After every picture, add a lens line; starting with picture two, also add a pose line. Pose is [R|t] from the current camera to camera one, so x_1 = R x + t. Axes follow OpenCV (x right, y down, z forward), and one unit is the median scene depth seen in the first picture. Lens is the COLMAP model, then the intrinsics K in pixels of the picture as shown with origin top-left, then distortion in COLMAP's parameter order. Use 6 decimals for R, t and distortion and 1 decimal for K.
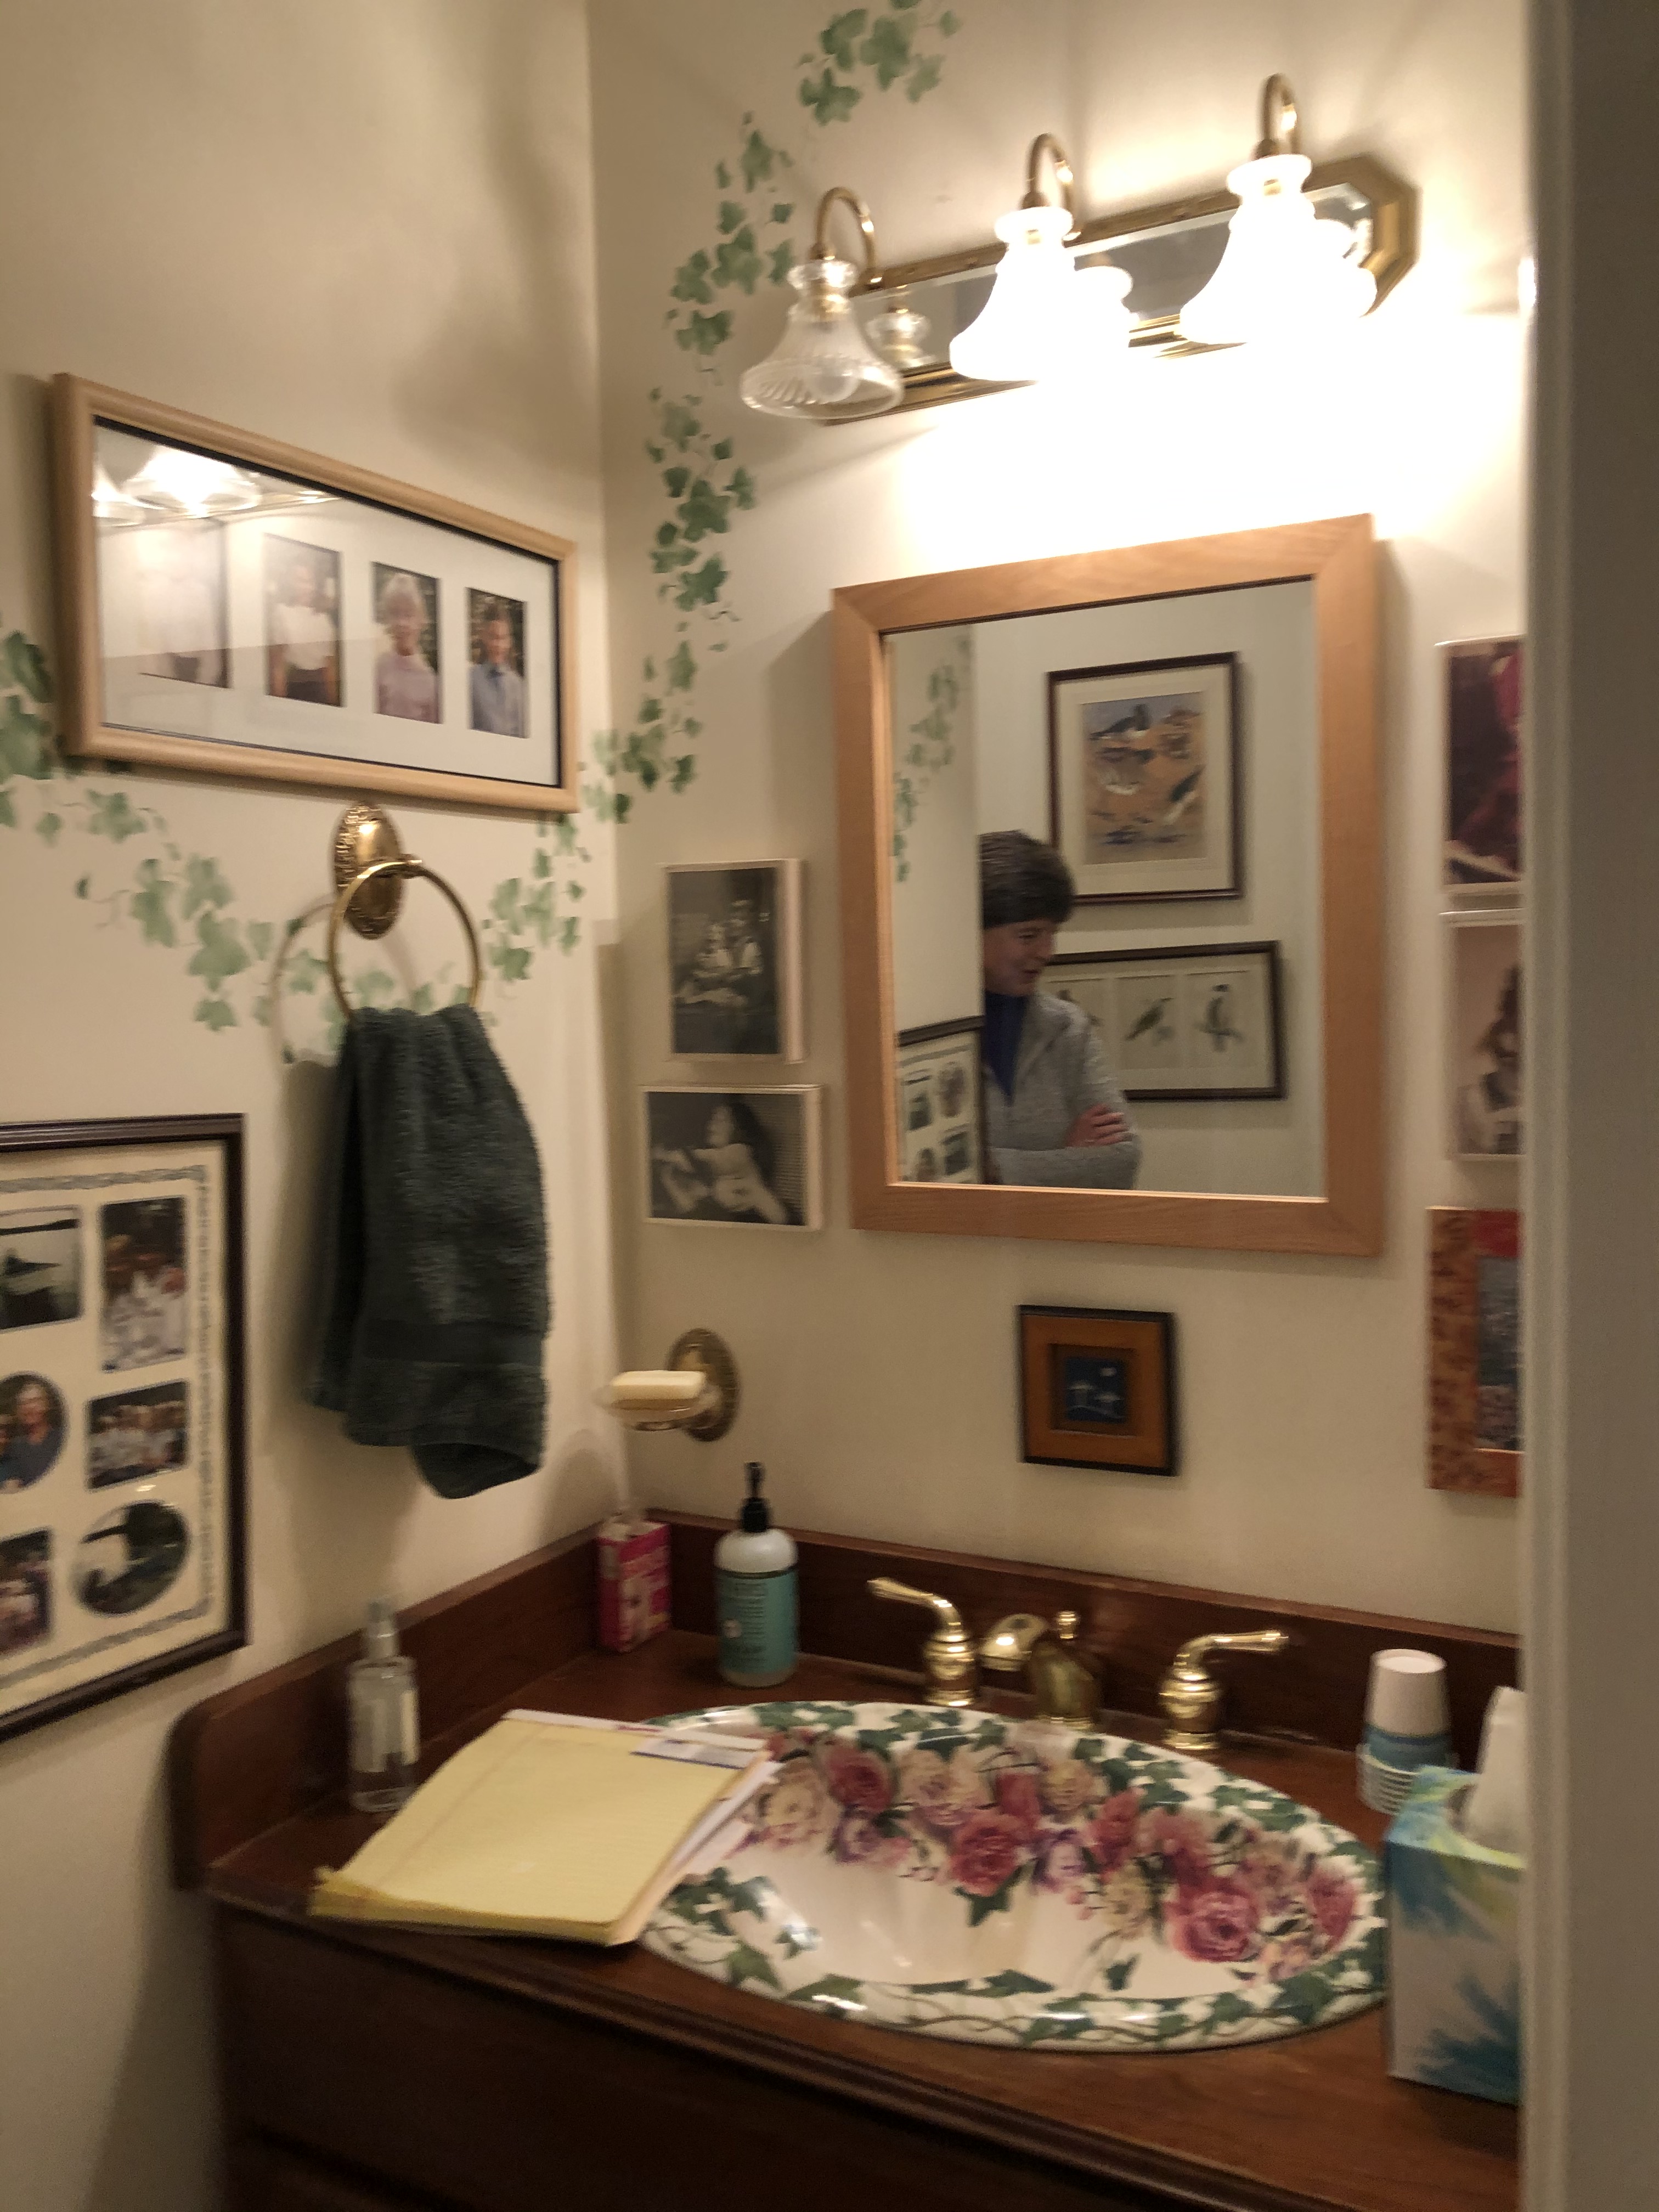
lens RADIAL K [[1834.8, 0, 811.2], [0, 1834.8, 1081.9], [0, 0, 1]] dist [0.029966, -0.038797]
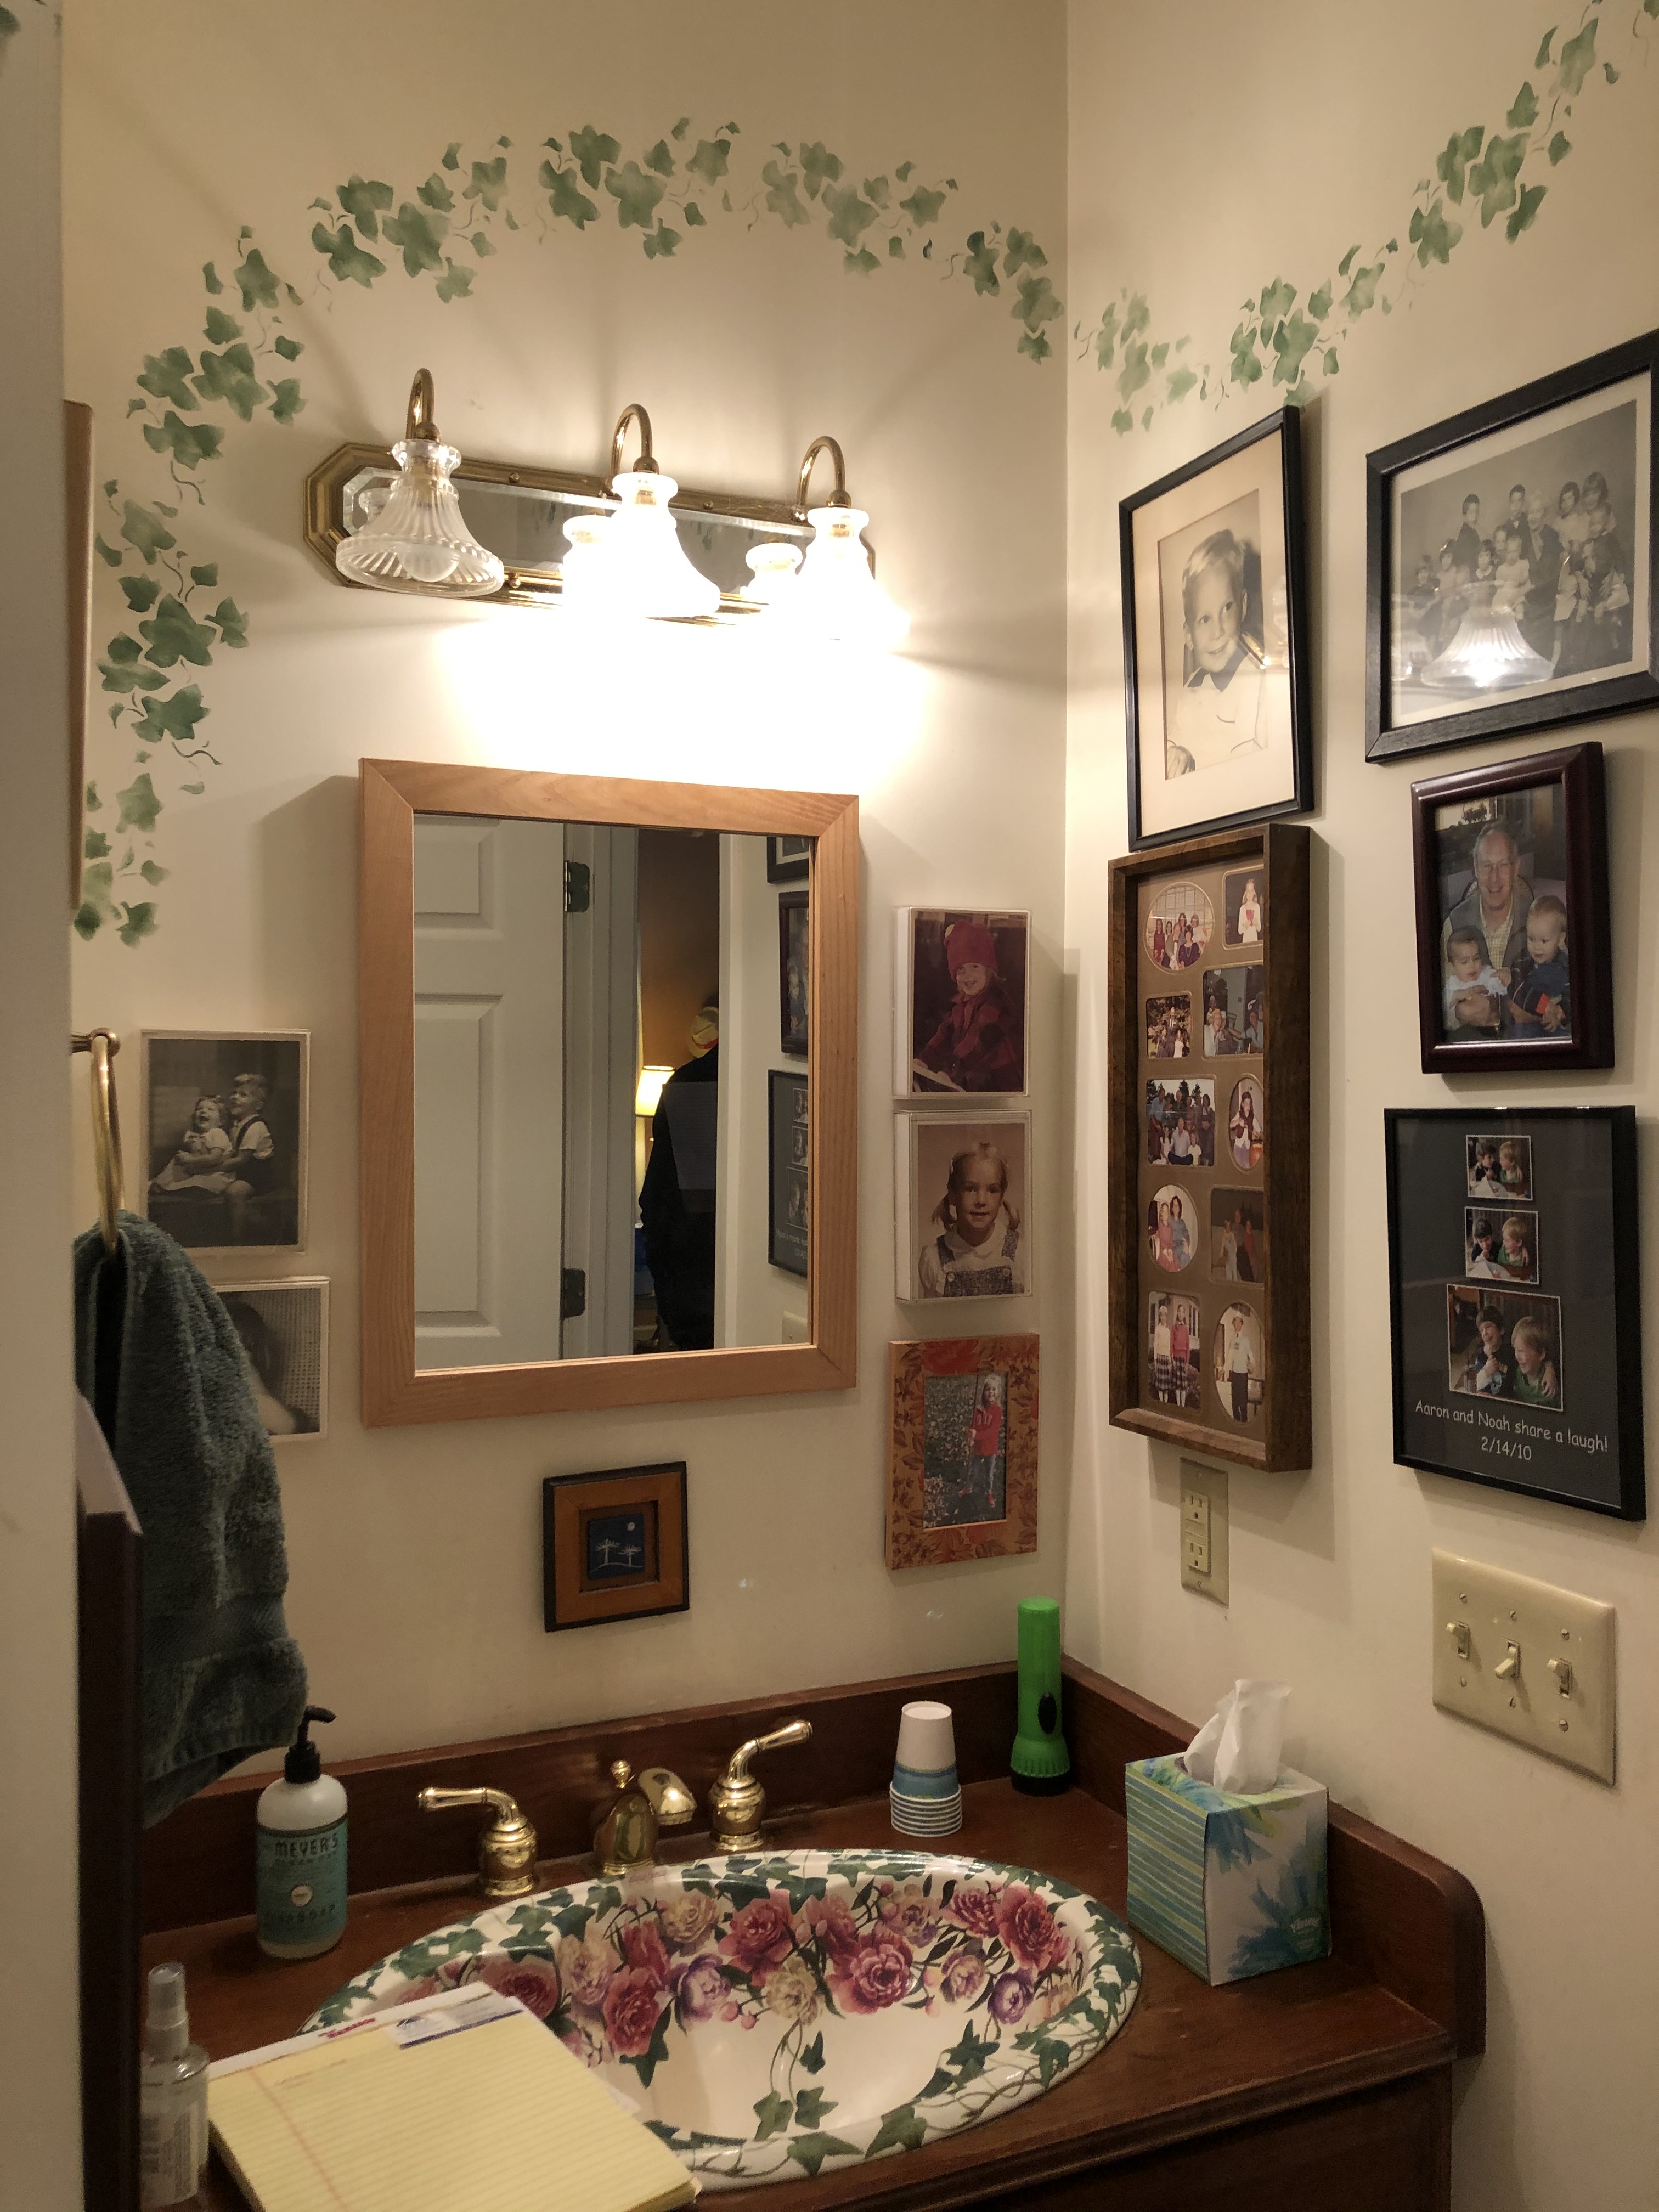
lens RADIAL K [[1834.8, 0, 784.1], [0, 1834.8, 1075.3], [0, 0, 1]] dist [0.029966, -0.038797]
pose [[0.596106, 0.019610, 0.802666, -0.687137], [0.026784, 0.998660, -0.044289, -0.058990], [-0.802459, 0.047900, 0.594782, 0.285285]]
